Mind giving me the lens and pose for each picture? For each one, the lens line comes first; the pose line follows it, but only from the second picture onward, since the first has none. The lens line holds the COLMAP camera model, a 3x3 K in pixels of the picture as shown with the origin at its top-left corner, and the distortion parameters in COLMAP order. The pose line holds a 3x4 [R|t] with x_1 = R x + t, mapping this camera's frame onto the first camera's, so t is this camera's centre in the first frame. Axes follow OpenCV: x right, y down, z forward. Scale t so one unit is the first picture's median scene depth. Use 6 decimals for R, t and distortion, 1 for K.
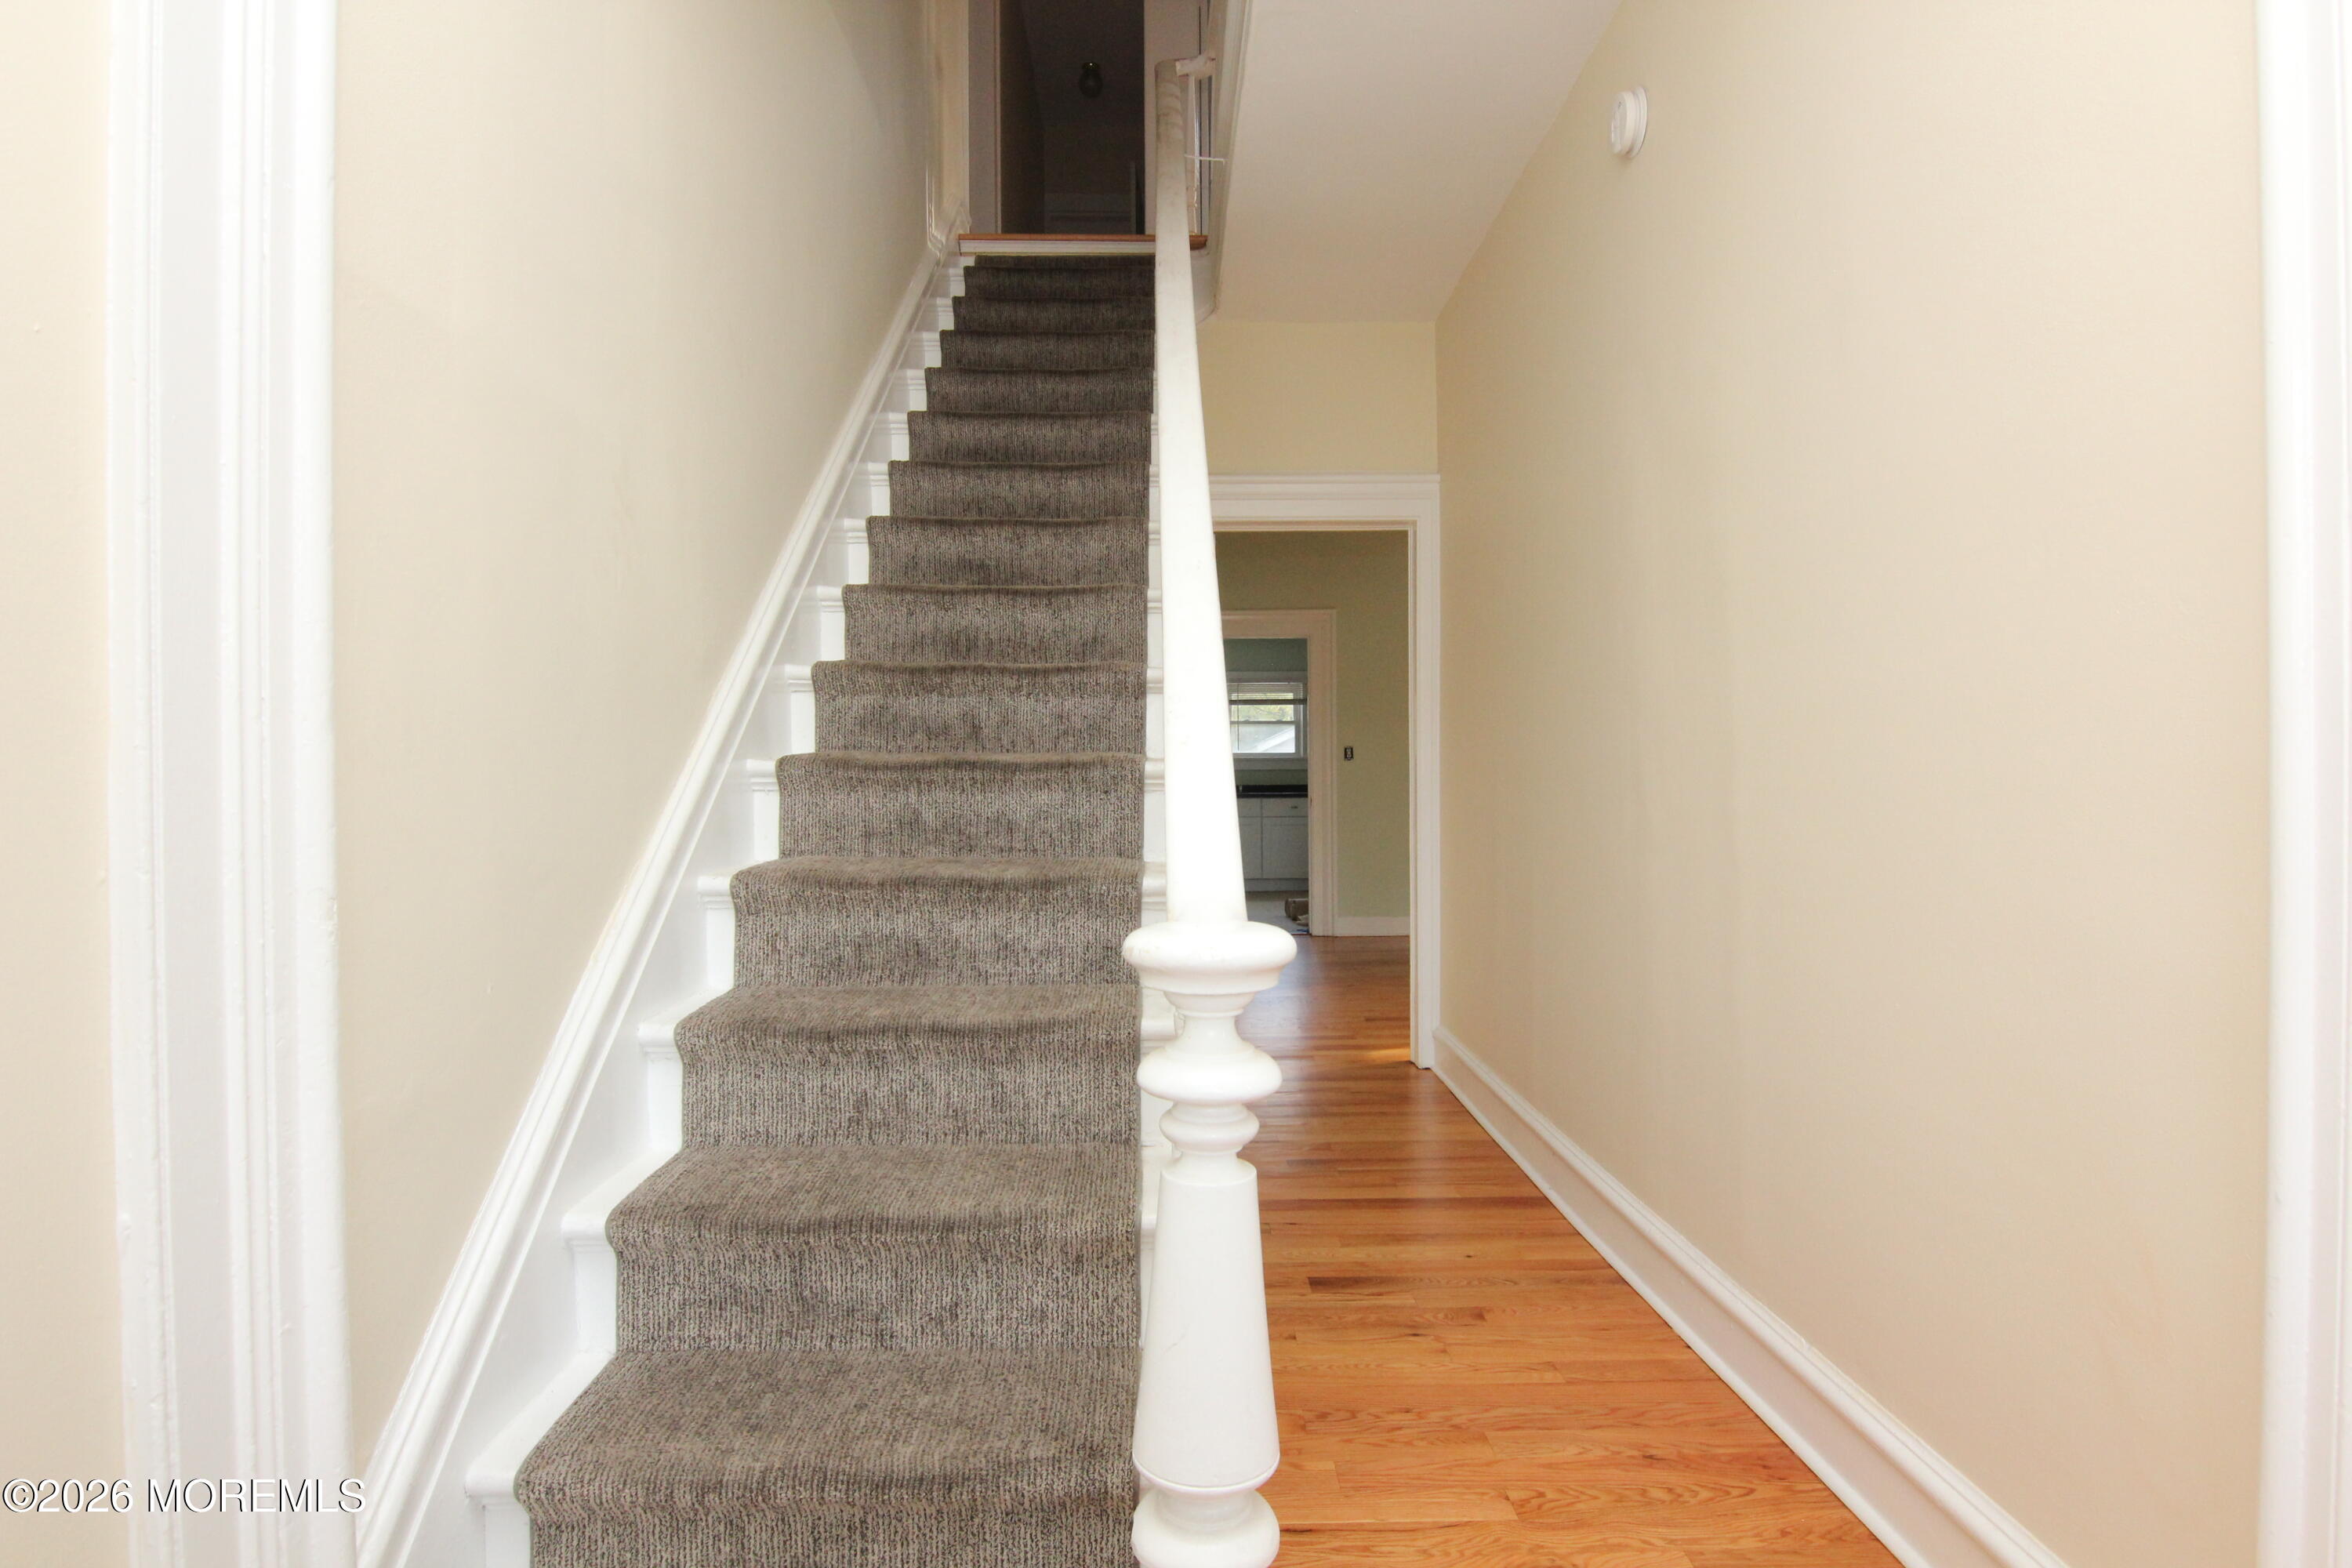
lens RADIAL K [[1196.1, 0, 1193.1], [0, 1196.1, 788.9], [0, 0, 1]] dist [-0.003549, -0.013709]
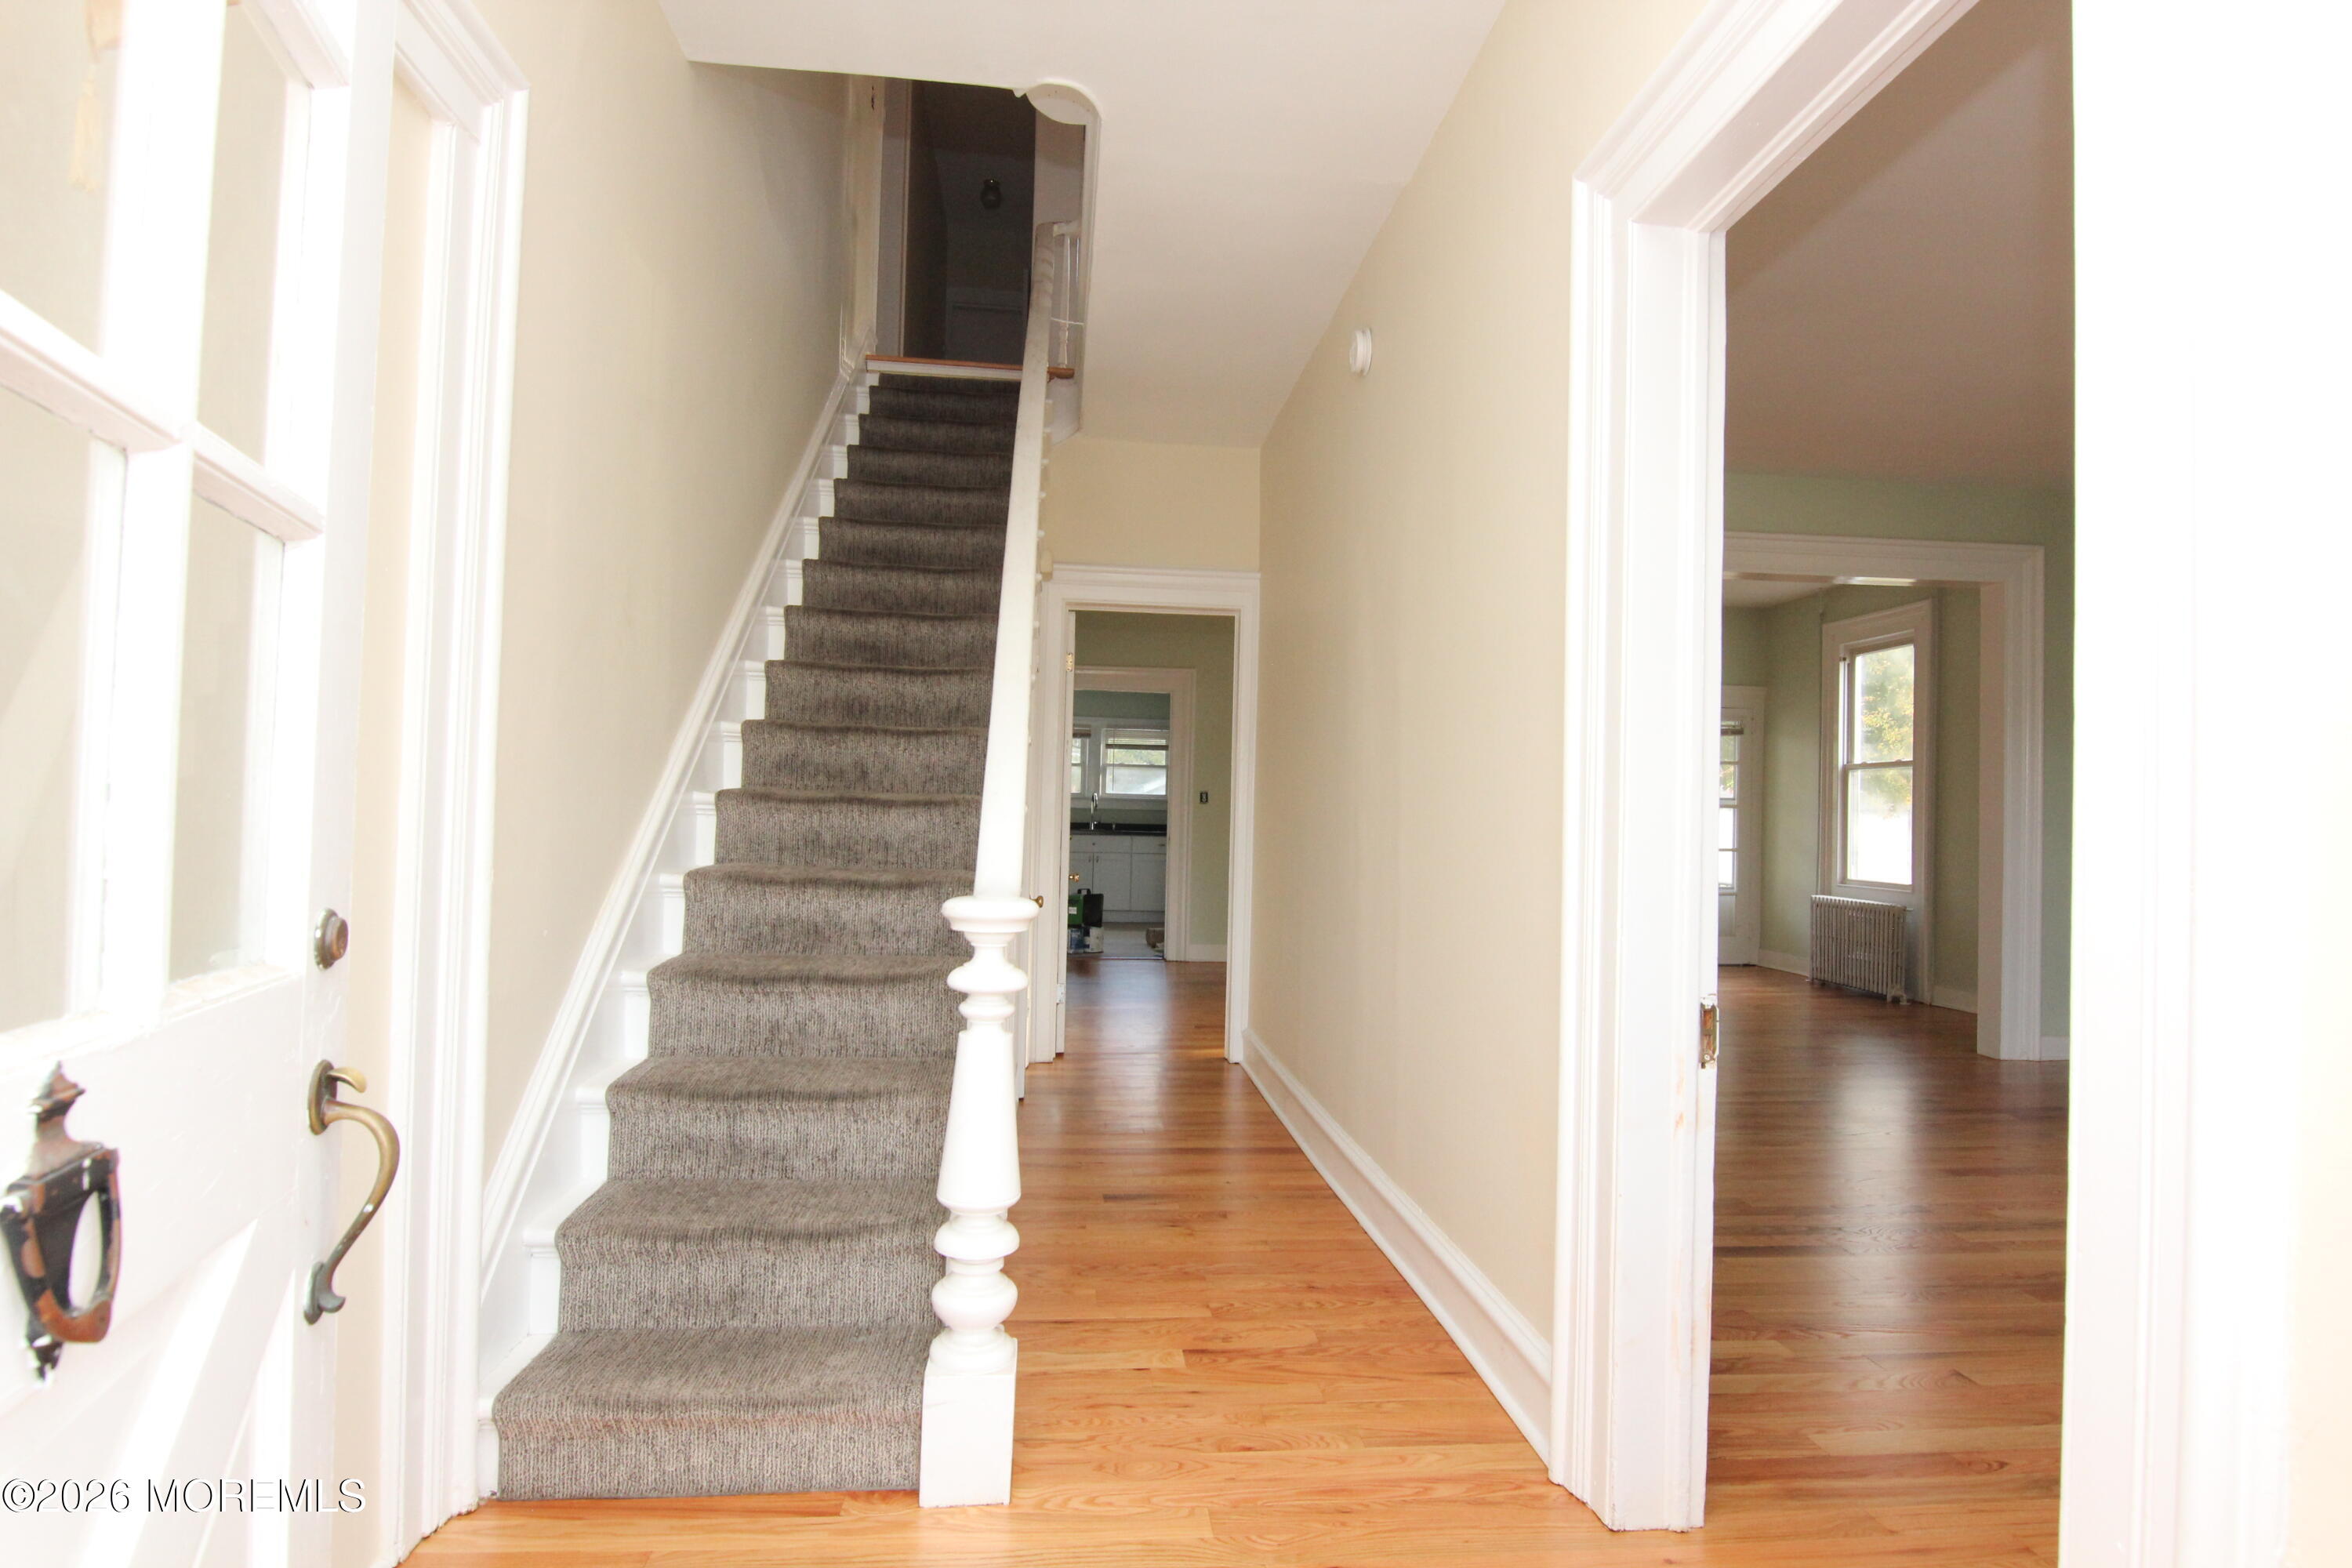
lens RADIAL K [[1196.1, 0, 1193.1], [0, 1196.1, 788.9], [0, 0, 1]] dist [-0.003549, -0.013709]
pose [[0.995474, 0.033333, 0.088992, 0.064613], [-0.030380, 0.998949, -0.034325, 0.001842], [-0.090042, 0.031466, 0.995441, -0.354665]]
